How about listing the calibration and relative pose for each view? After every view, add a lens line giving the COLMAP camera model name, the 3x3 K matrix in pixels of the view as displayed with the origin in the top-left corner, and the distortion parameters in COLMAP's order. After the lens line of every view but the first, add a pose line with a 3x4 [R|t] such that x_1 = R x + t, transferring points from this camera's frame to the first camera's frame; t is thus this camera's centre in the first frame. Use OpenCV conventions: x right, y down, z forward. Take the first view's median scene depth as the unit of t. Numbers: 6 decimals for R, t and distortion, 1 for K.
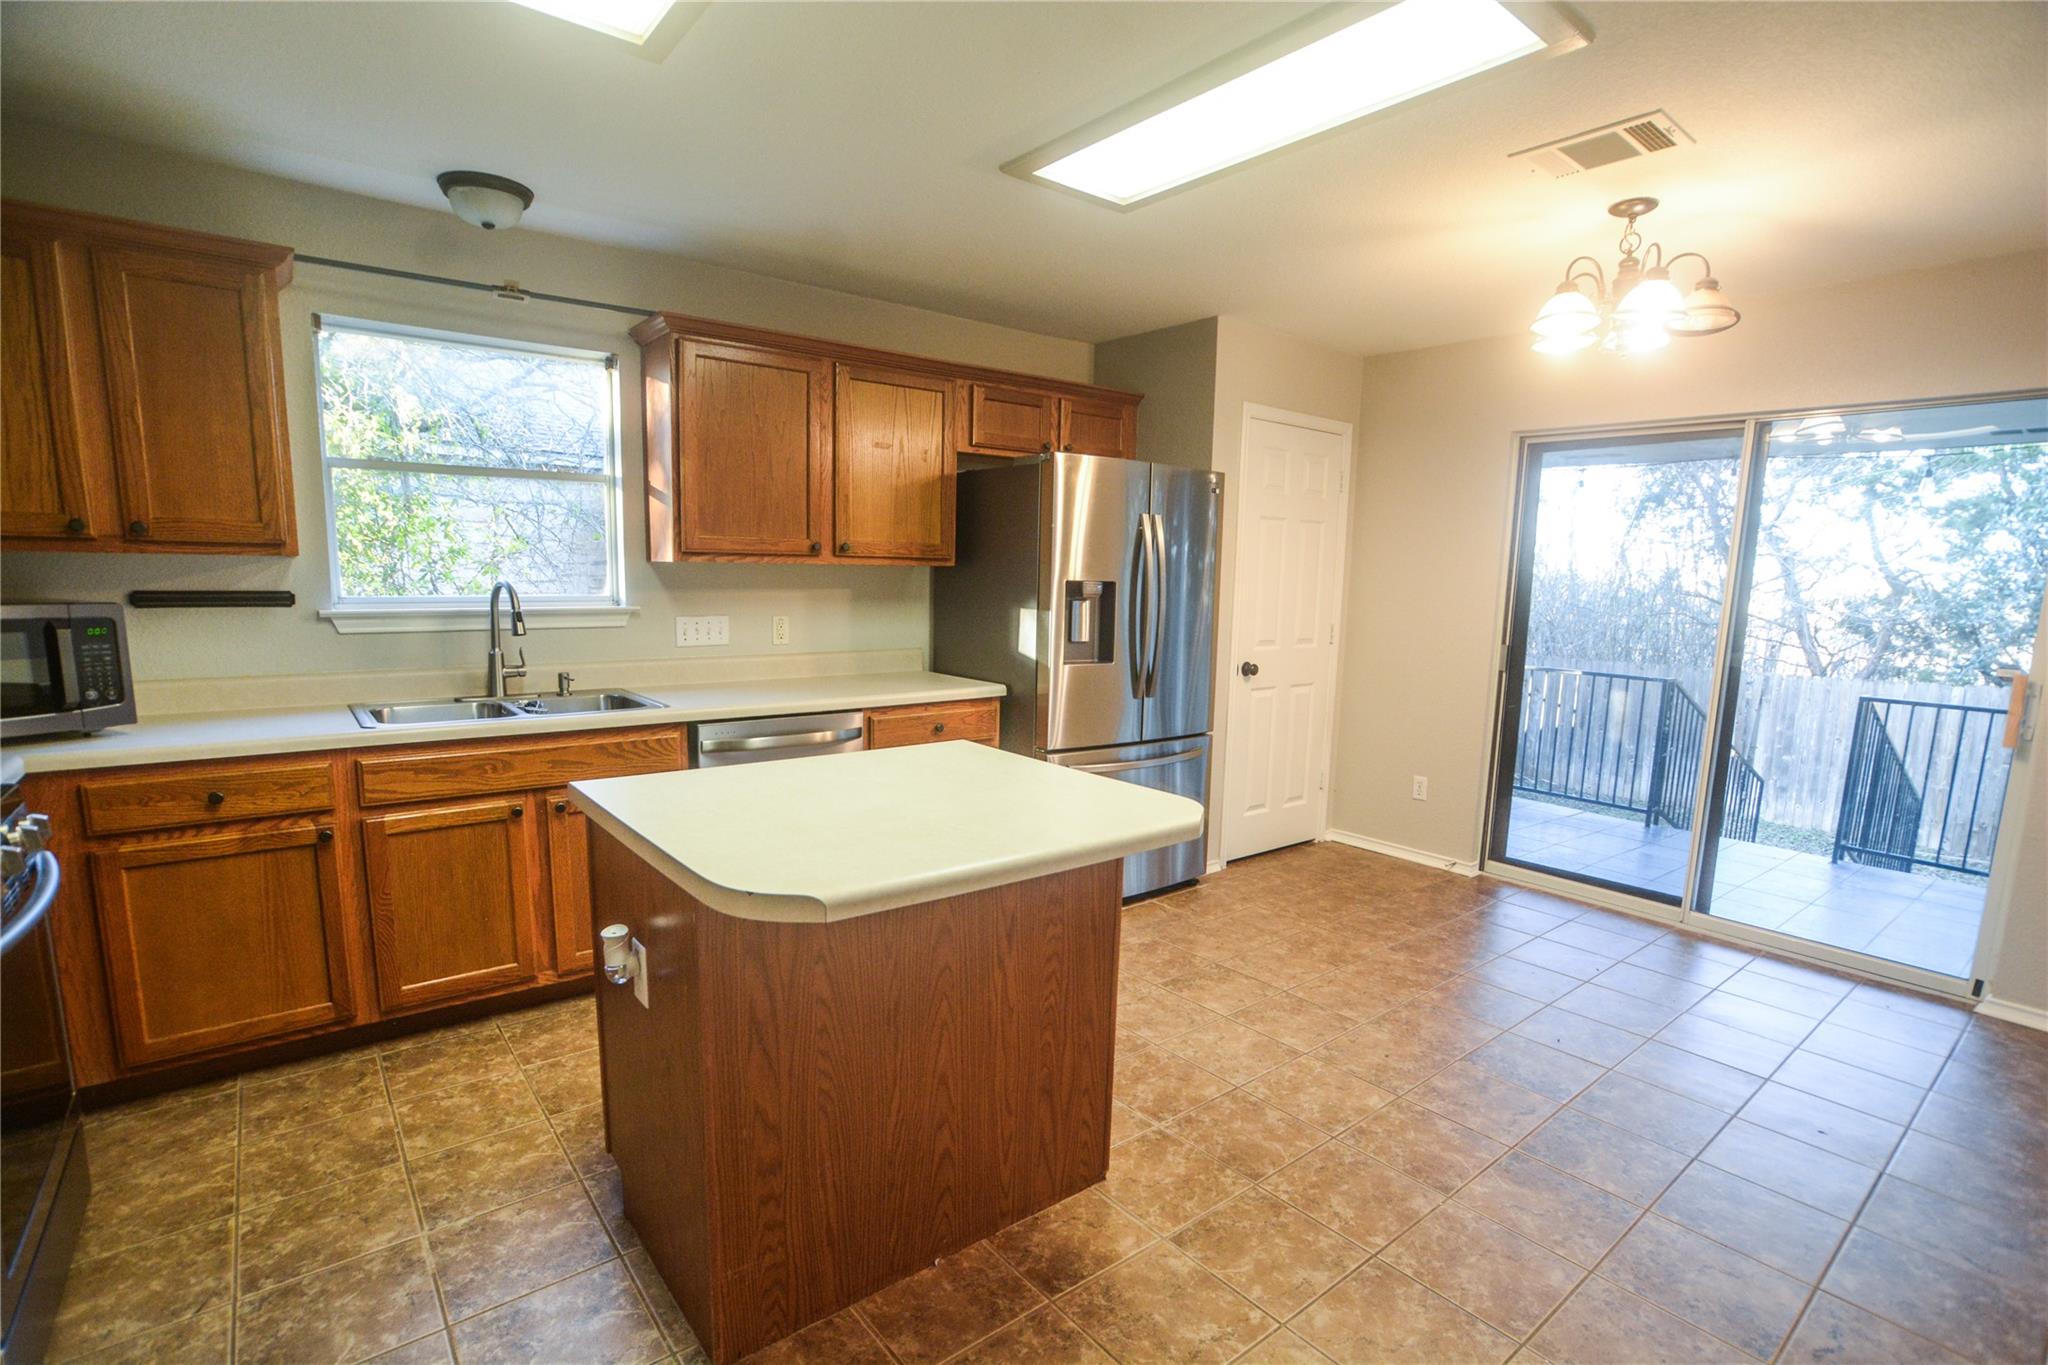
lens RADIAL K [[970.9, 0, 1030.9], [0, 970.9, 735.8], [0, 0, 1]] dist [-0.063294, 0.028083]
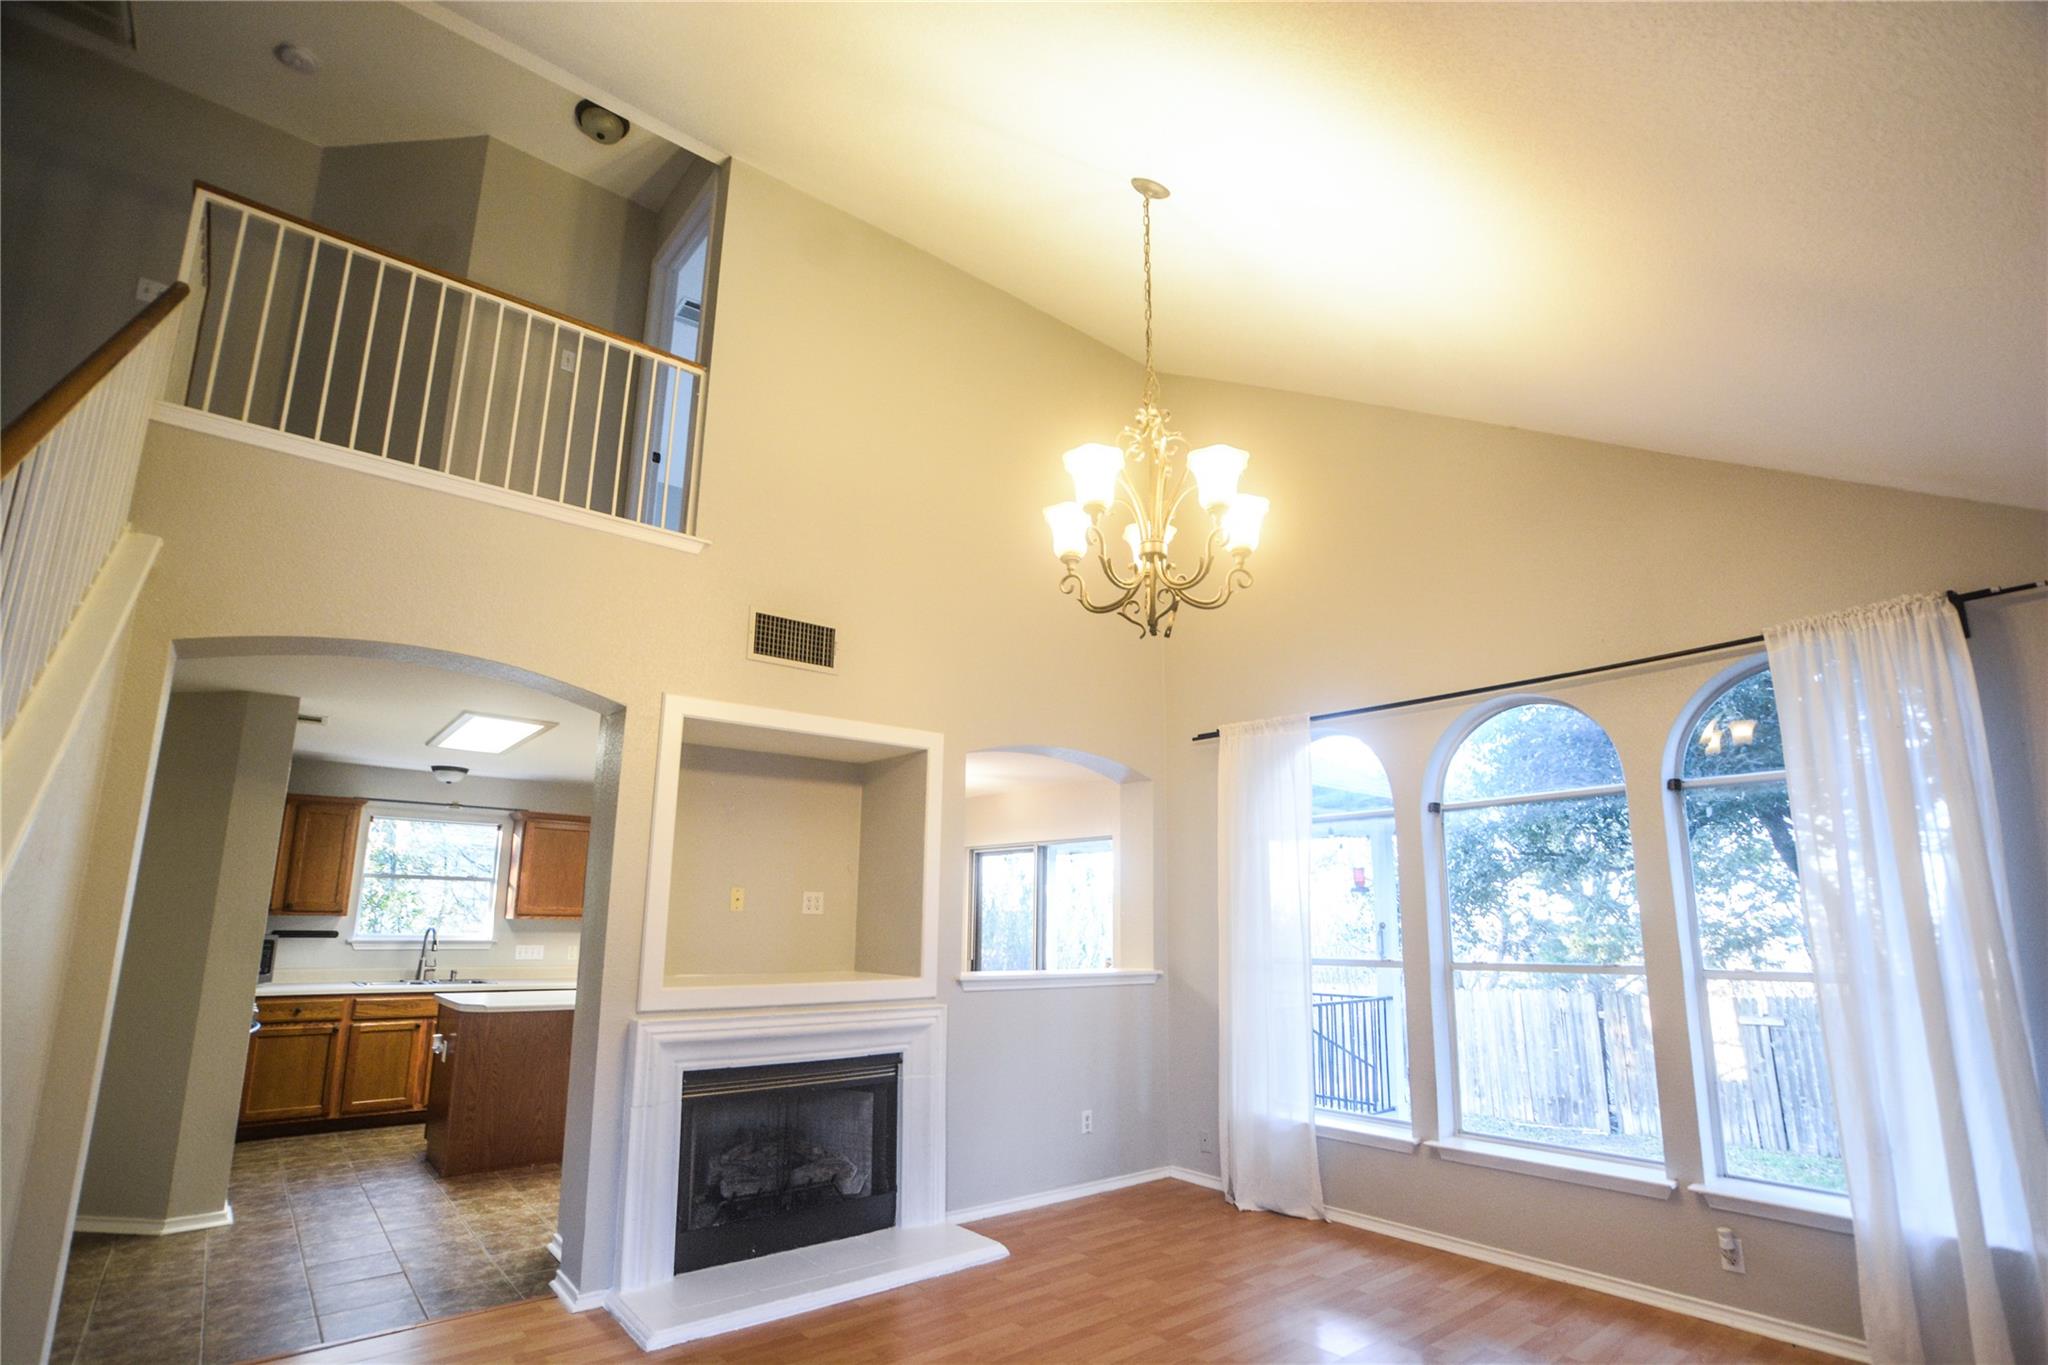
lens RADIAL K [[970.9, 0, 1030.9], [0, 970.9, 735.8], [0, 0, 1]] dist [-0.063294, 0.028083]
pose [[0.999555, -0.013429, 0.026653, 0.939545], [0.021917, 0.936464, -0.350079, 0.268441], [-0.020259, 0.350507, 0.936341, -1.496004]]
